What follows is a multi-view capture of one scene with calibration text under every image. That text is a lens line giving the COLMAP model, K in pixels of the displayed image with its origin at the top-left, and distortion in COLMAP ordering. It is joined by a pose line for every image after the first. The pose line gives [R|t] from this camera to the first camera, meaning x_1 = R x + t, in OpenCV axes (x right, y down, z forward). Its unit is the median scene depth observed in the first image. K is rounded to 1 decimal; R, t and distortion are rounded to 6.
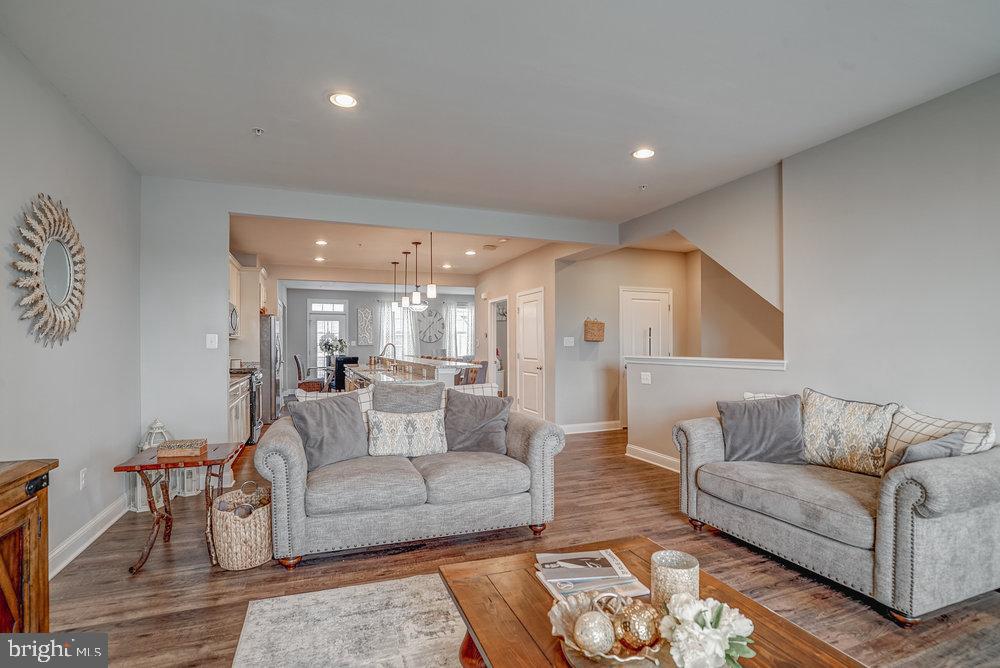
lens RADIAL K [[489.2, 0, 498.6], [0, 489.2, 342.2], [0, 0, 1]] dist [-0.069540, 0.039060]
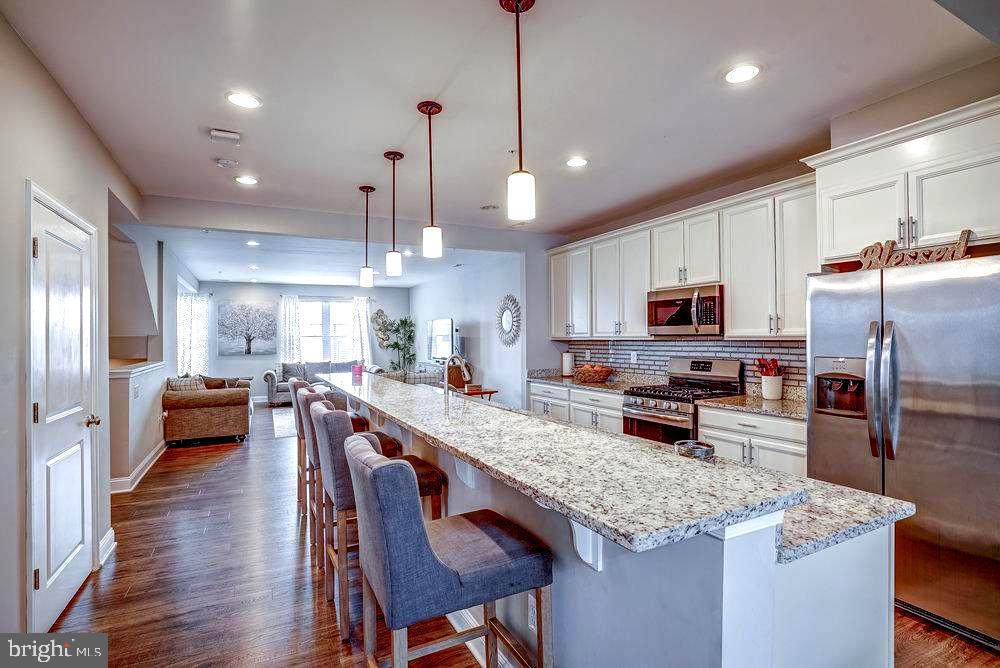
lens RADIAL K [[482.7, 0, 500.0], [0, 482.7, 334.0], [0, 0, 1]] dist [-0.054132, 0.023570]
pose [[-0.994529, 0.011138, -0.103866, -0.180544], [0.012552, 0.999837, -0.012972, -0.009186], [0.103705, -0.014205, -0.994507, 1.208559]]
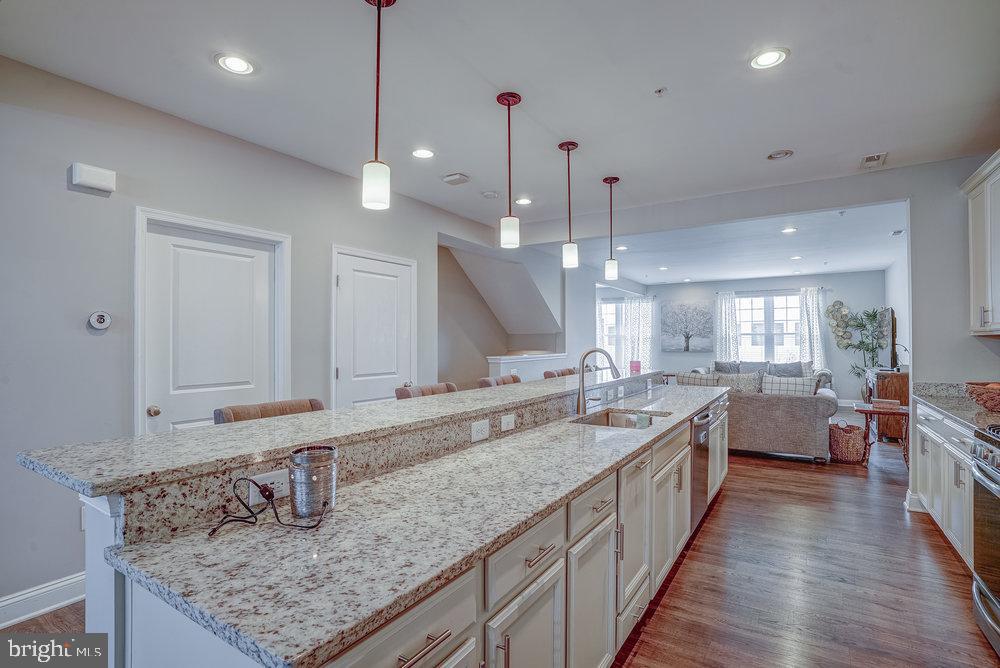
lens RADIAL K [[482.7, 0, 500.0], [0, 482.7, 334.0], [0, 0, 1]] dist [-0.054132, 0.023570]
pose [[-0.585999, 0.015621, 0.810161, -0.418358], [-0.000773, 0.999803, -0.019837, -0.001566], [-0.810311, -0.012251, -0.585871, 1.079874]]
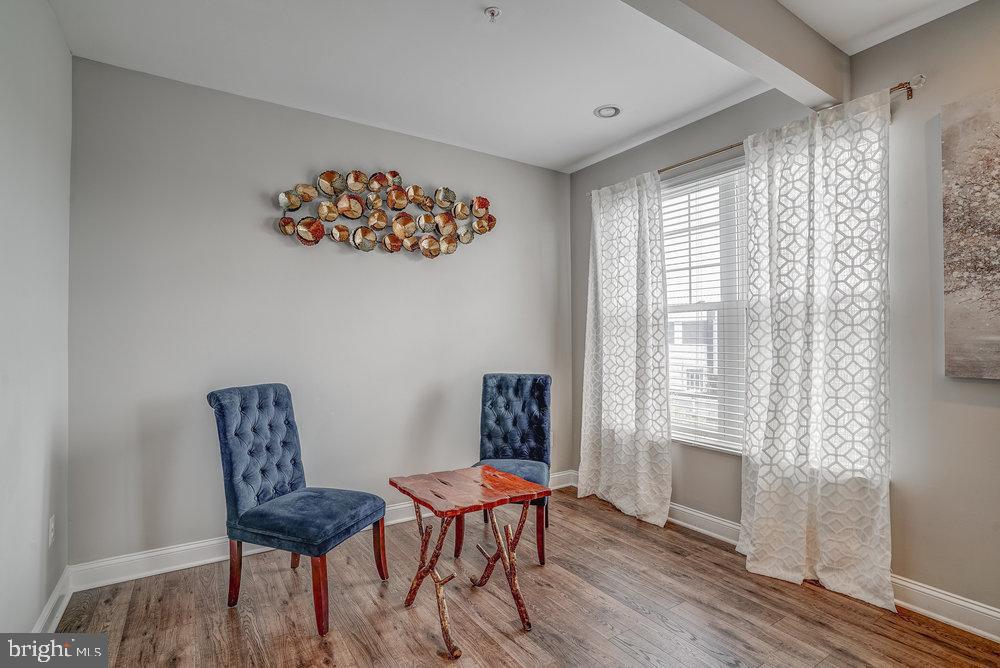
lens RADIAL K [[482.7, 0, 500.0], [0, 482.7, 334.0], [0, 0, 1]] dist [-0.054132, 0.023570]
pose [[-0.207125, 0.011118, 0.978251, 0.226518], [0.001219, 0.999938, -0.011107, -0.000348], [-0.978314, -0.001108, -0.207126, 0.189593]]
